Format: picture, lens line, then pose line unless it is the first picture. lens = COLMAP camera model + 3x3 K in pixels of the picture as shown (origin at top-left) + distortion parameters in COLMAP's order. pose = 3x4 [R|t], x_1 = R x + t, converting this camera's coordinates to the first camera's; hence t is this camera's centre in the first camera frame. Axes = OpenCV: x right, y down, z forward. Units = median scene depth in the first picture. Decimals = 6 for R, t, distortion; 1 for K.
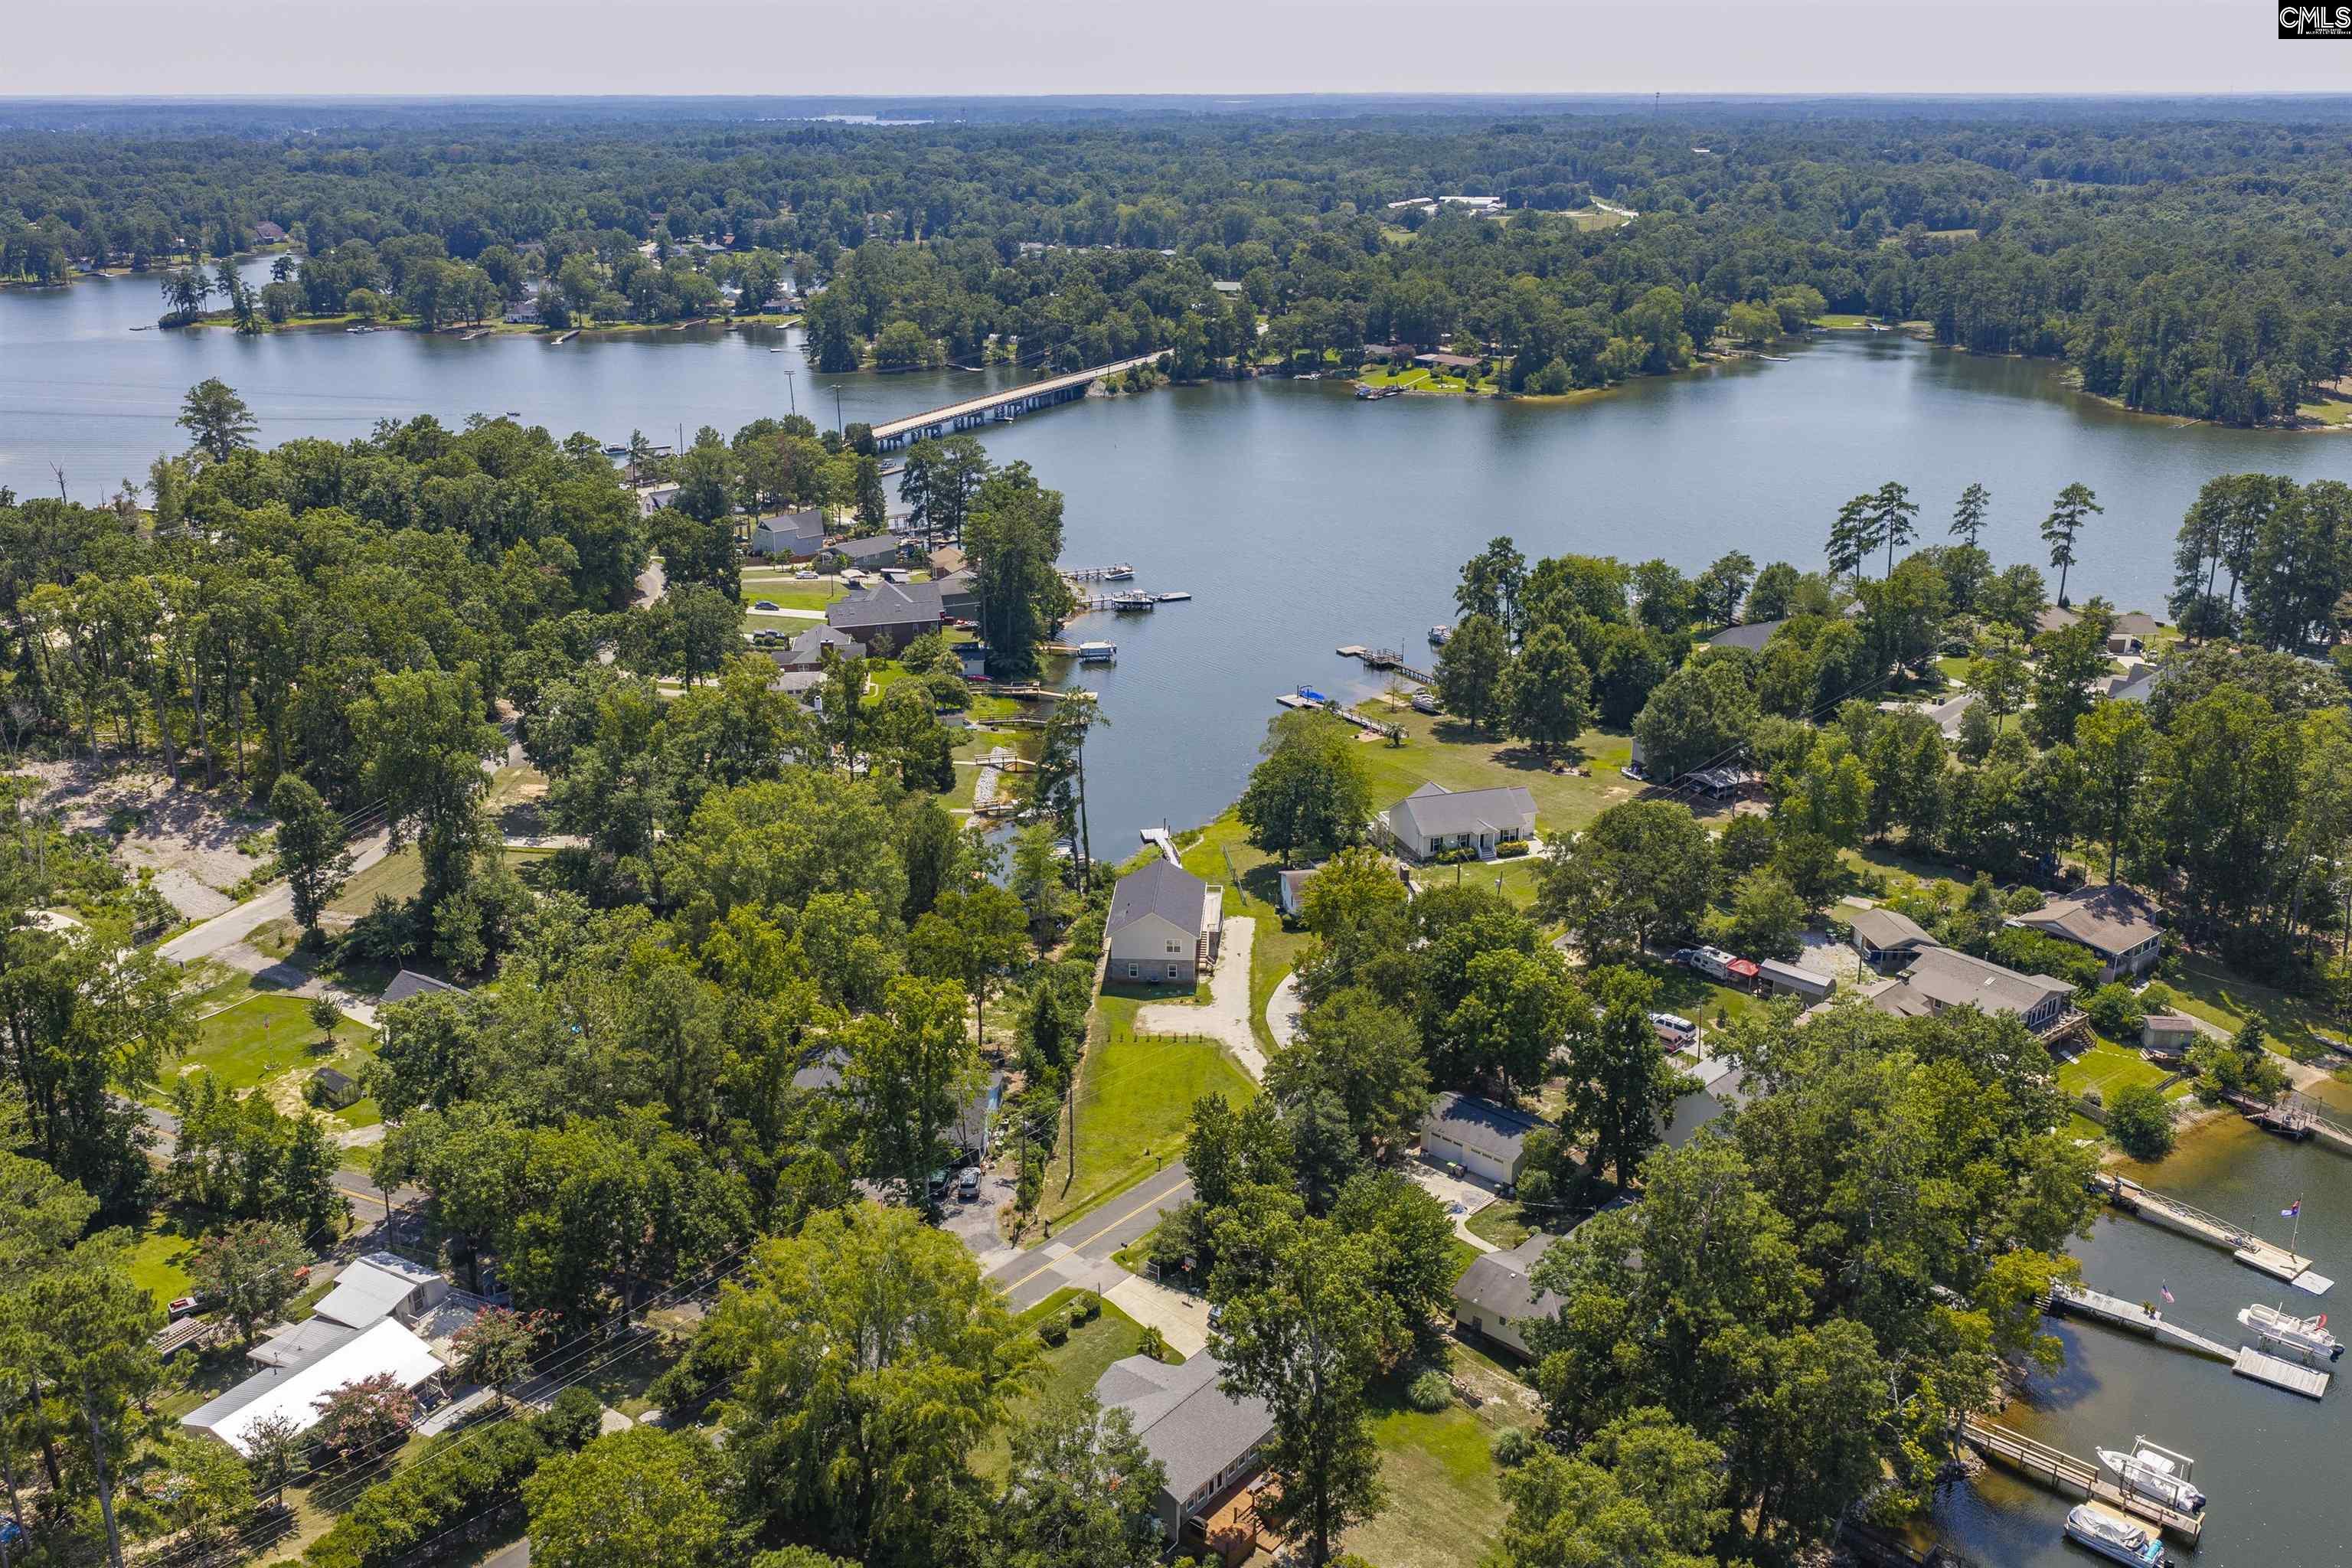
lens RADIAL K [[1940.5, 0, 1180.2], [0, 1940.5, 782.0], [0, 0, 1]] dist [0.017615, -0.058045]
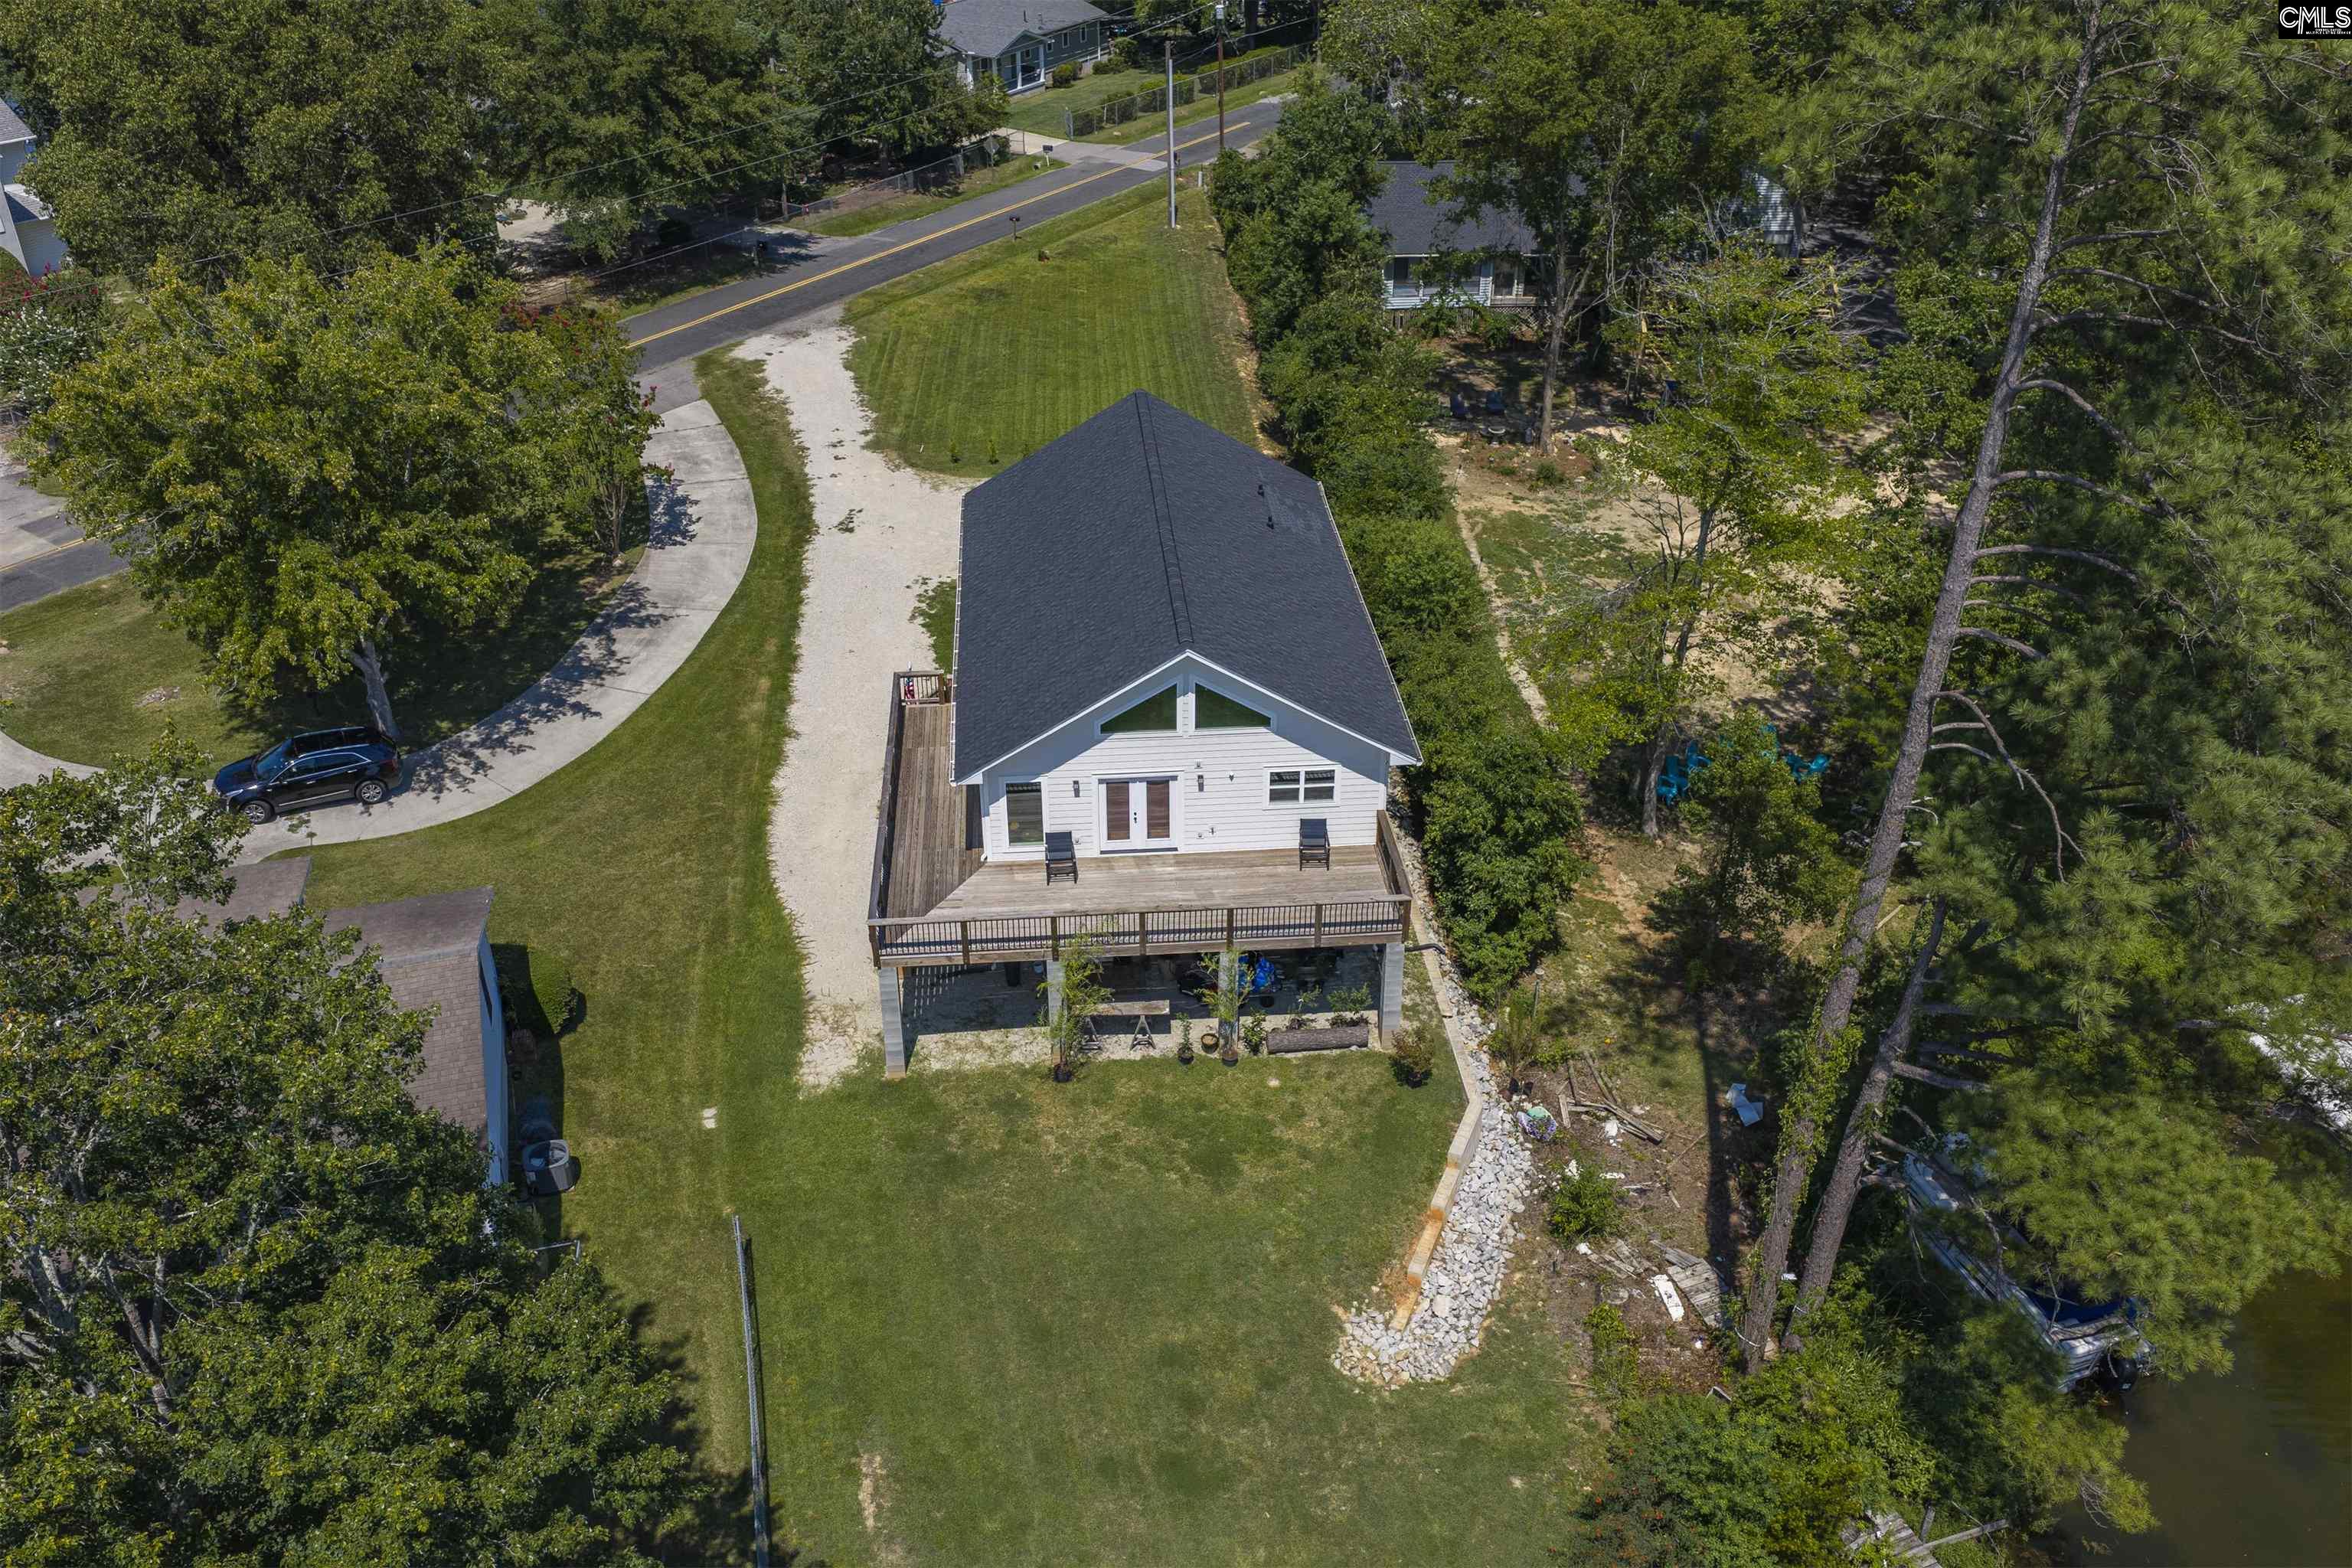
lens RADIAL K [[1952.1, 0, 1173.8], [0, 1952.1, 778.6], [0, 0, 1]] dist [0.021782, -0.009534]
pose [[-0.990658, 0.074582, -0.114164, 0.008466], [-0.039079, 0.646806, 0.761652, -0.056881], [0.130647, 0.758999, -0.637850, 0.679007]]
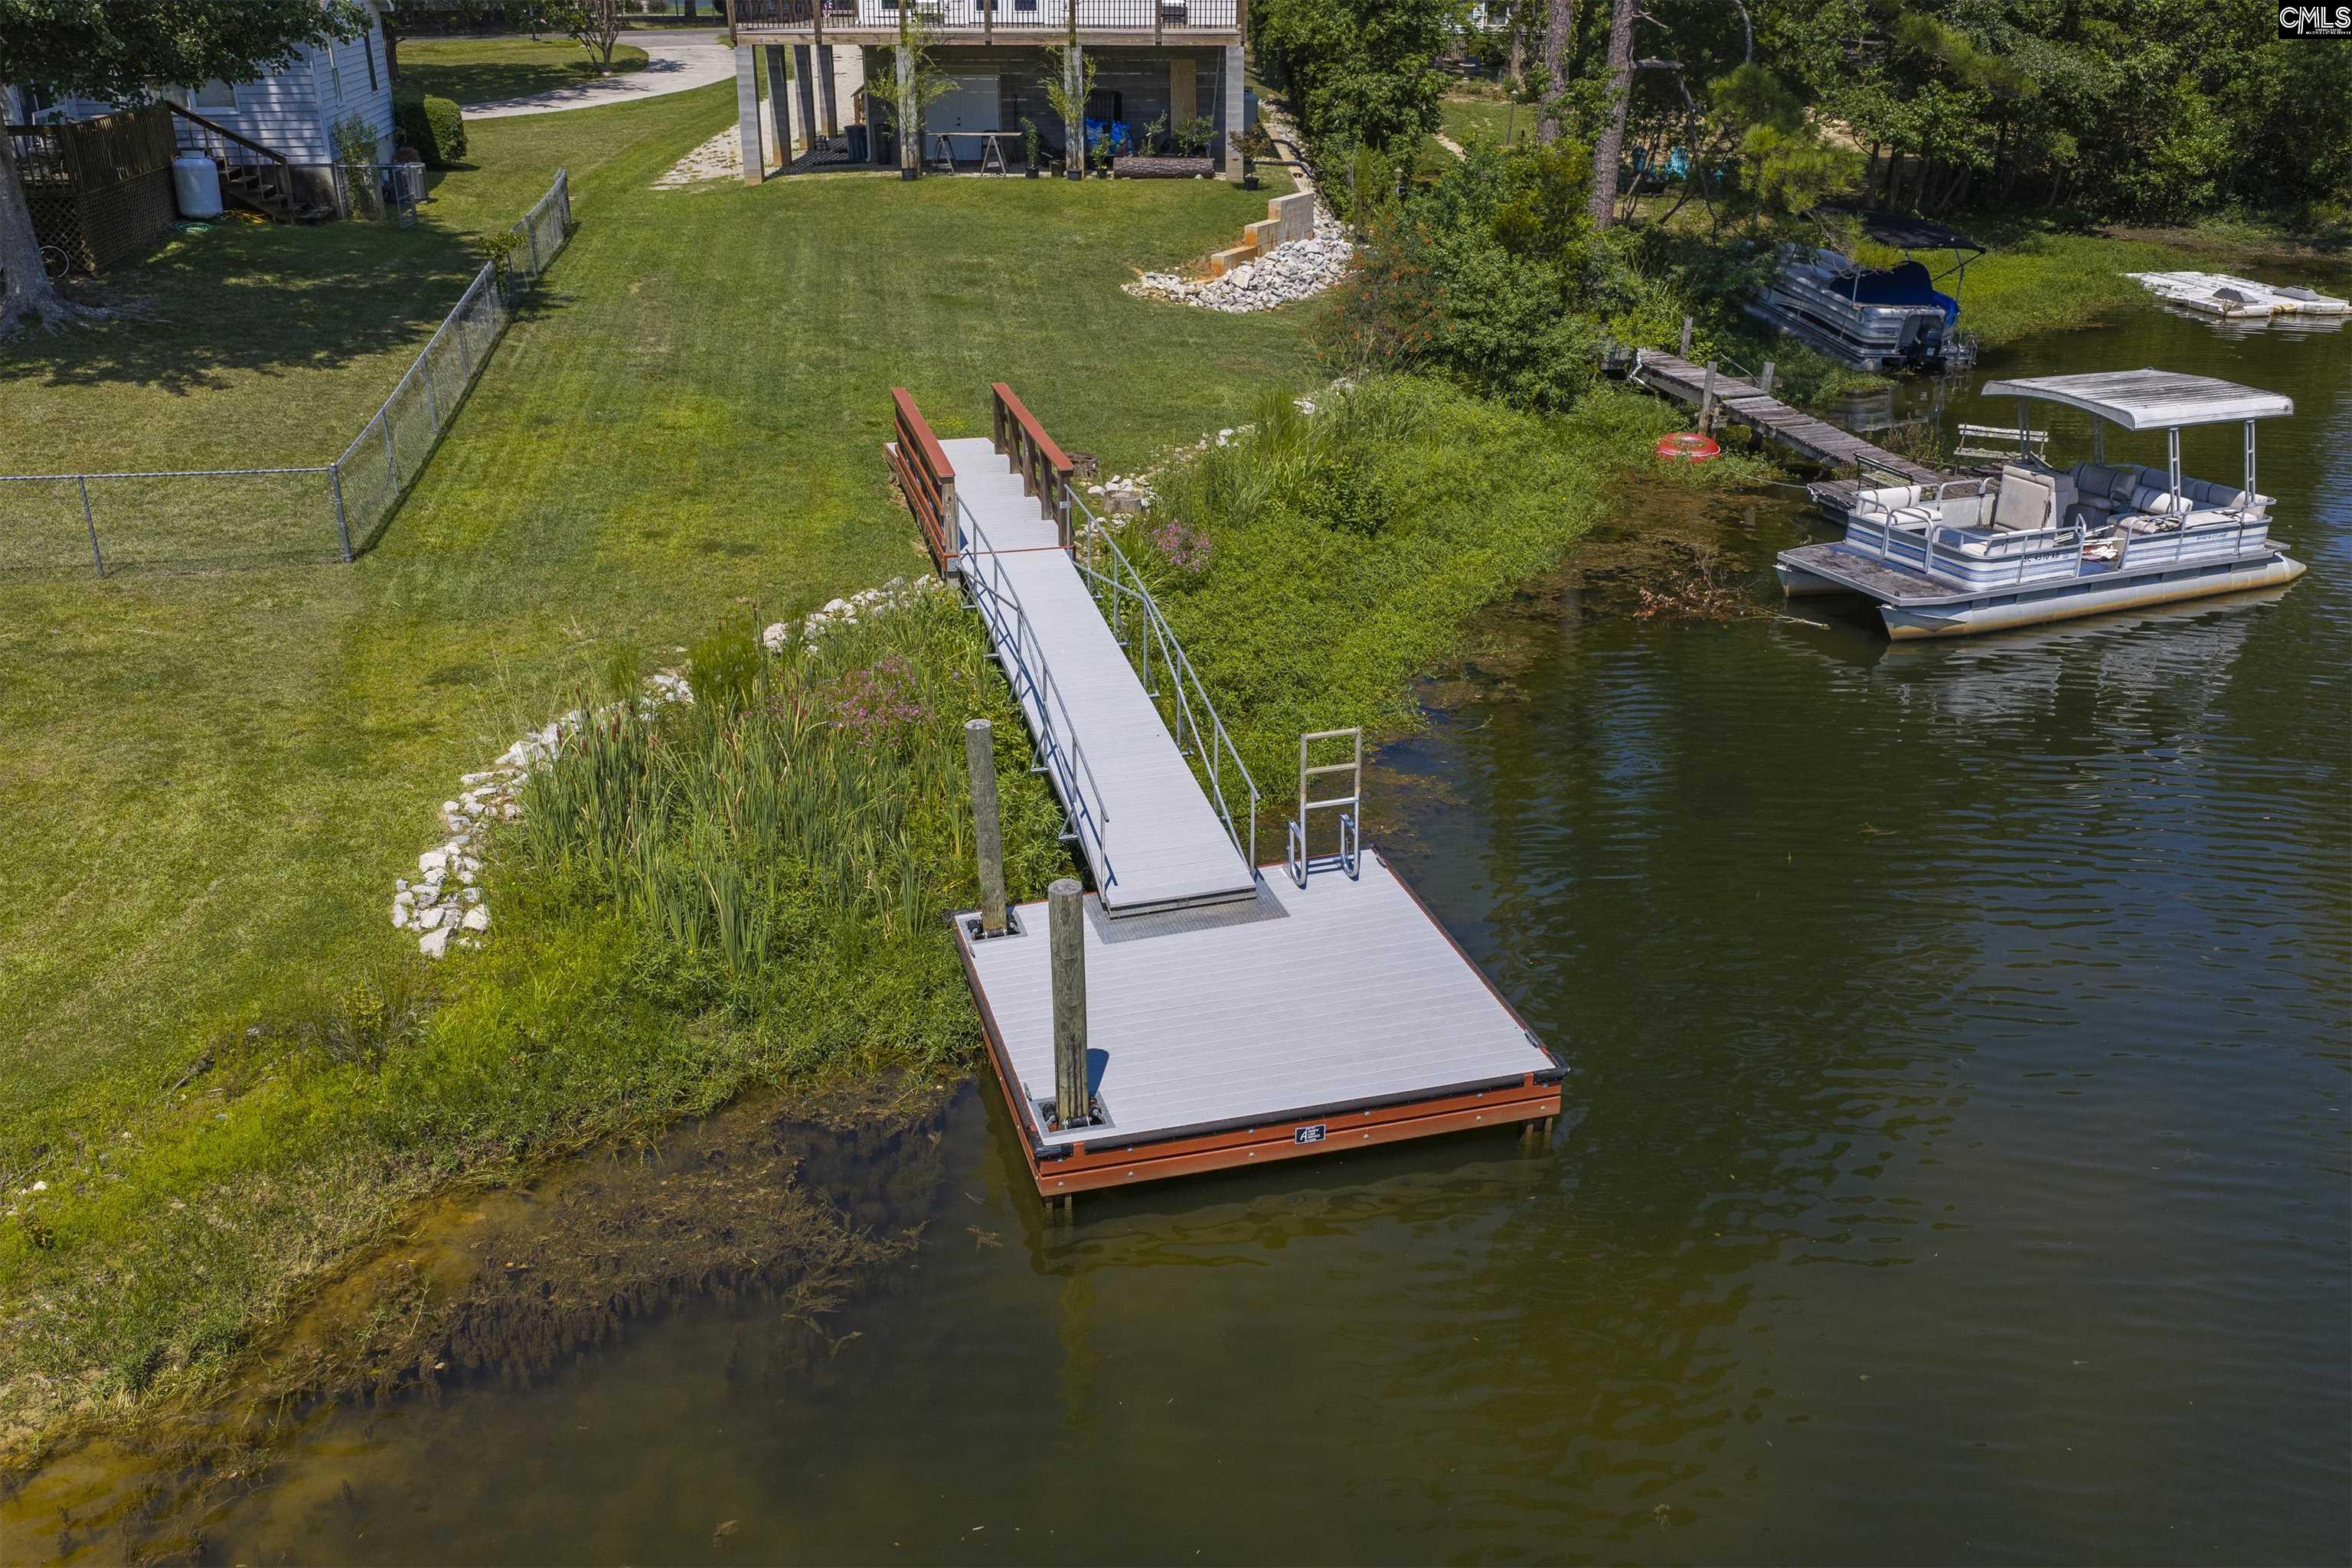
lens RADIAL K [[1952.7, 0, 1174.3], [0, 1952.7, 778.2], [0, 0, 1]] dist [0.018503, -0.038381]
pose [[-0.998163, 0.024377, -0.055467, -0.005372], [-0.018741, 0.746368, 0.665270, -0.009709], [0.057616, 0.665087, -0.744540, 0.731252]]
